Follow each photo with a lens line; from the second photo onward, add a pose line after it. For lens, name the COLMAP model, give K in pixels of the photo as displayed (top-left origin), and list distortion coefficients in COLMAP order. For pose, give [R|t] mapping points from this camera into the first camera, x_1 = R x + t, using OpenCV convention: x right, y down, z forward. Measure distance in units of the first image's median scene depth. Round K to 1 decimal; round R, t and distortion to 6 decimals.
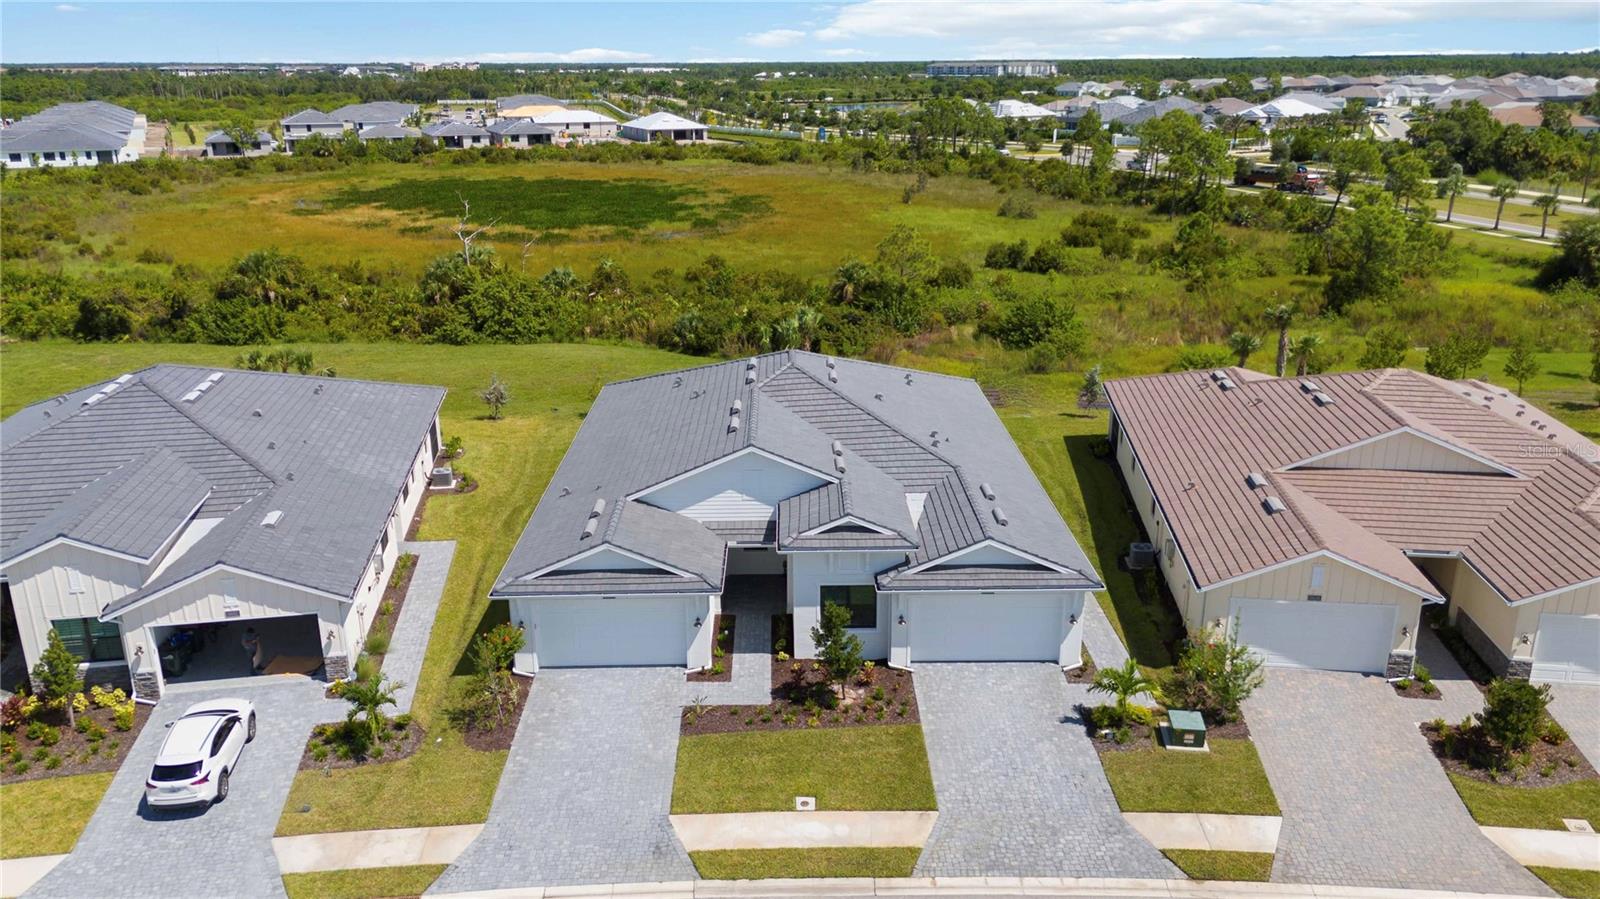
lens RADIAL K [[1171.2, 0, 799.0], [0, 1171.2, 444.1], [0, 0, 1]] dist [0.064830, -0.064919]
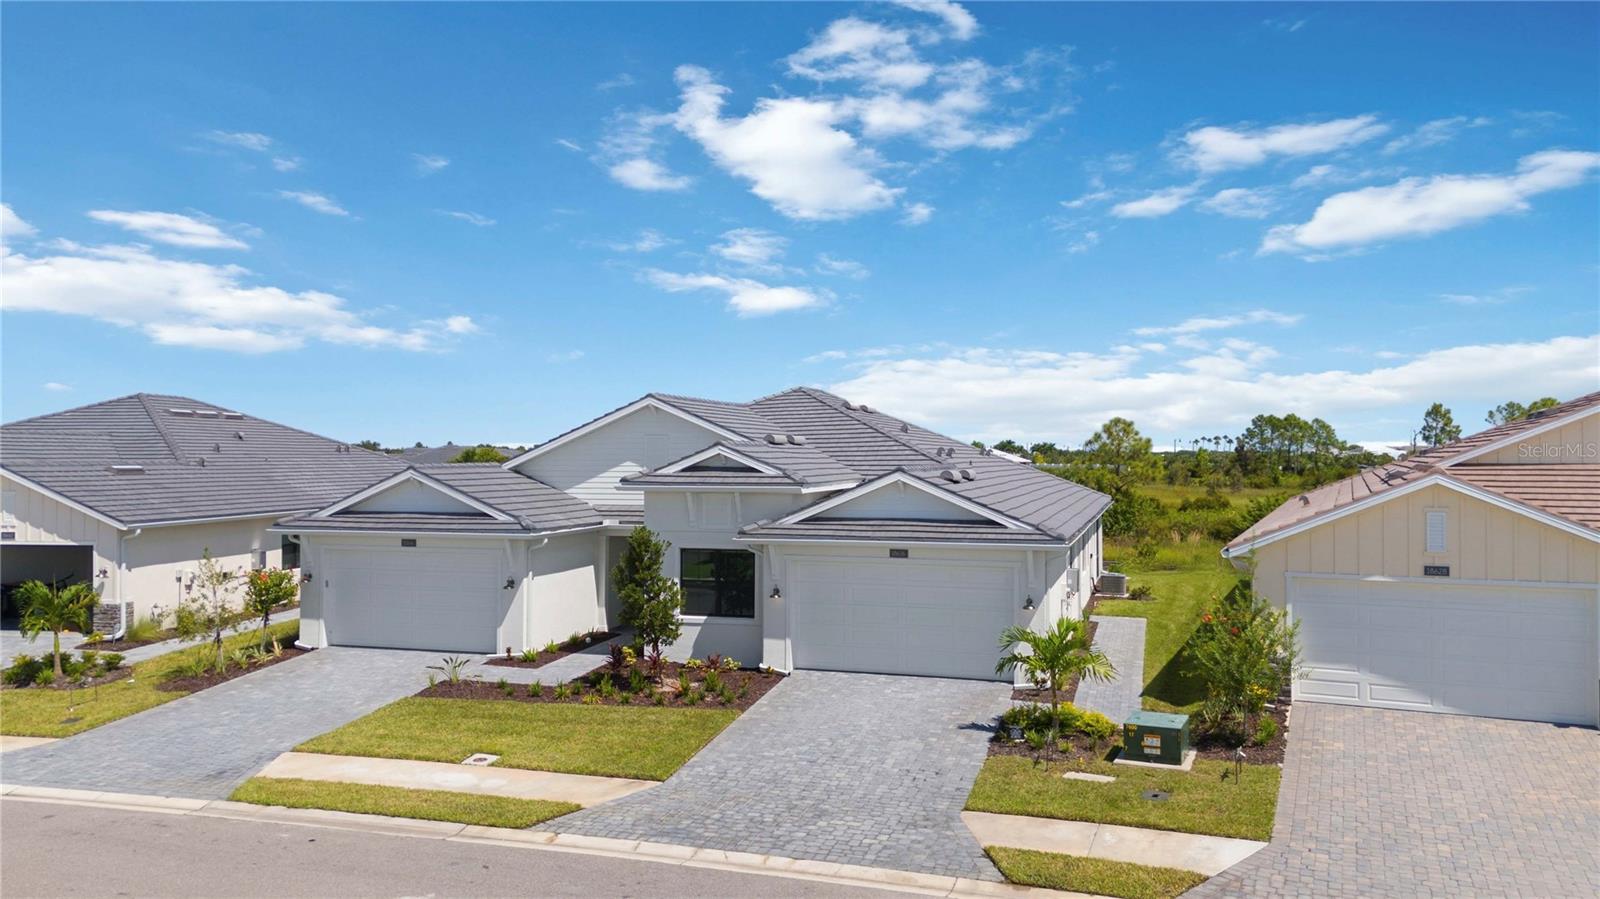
lens RADIAL K [[1175.6, 0, 800.0], [0, 1175.6, 449.5], [0, 0, 1]] dist [0.055993, -0.043885]
pose [[0.953044, 0.005363, -0.302784, 0.309925], [-0.098707, 0.950742, -0.293849, 0.271441], [0.286293, 0.309938, 0.906628, 0.358192]]
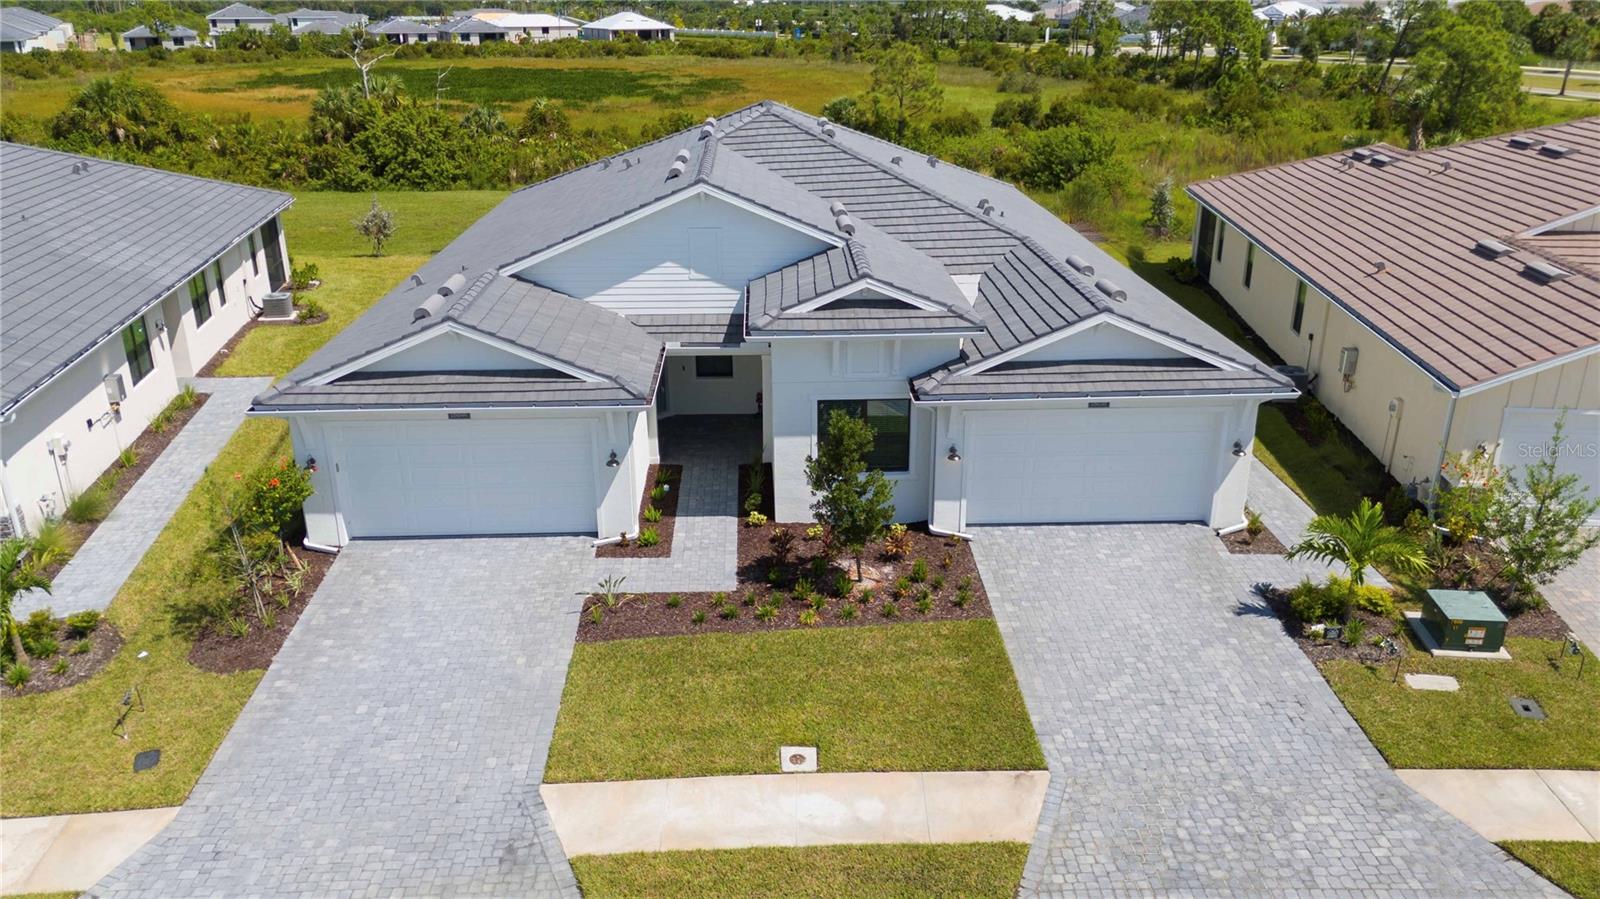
lens RADIAL K [[1175.6, 0, 800.0], [0, 1175.6, 449.5], [0, 0, 1]] dist [0.055993, -0.043885]
pose [[0.999760, -0.007010, 0.020776, -0.003592], [0.005882, 0.998530, 0.053874, 0.115966], [-0.021123, -0.053739, 0.998332, 0.403256]]
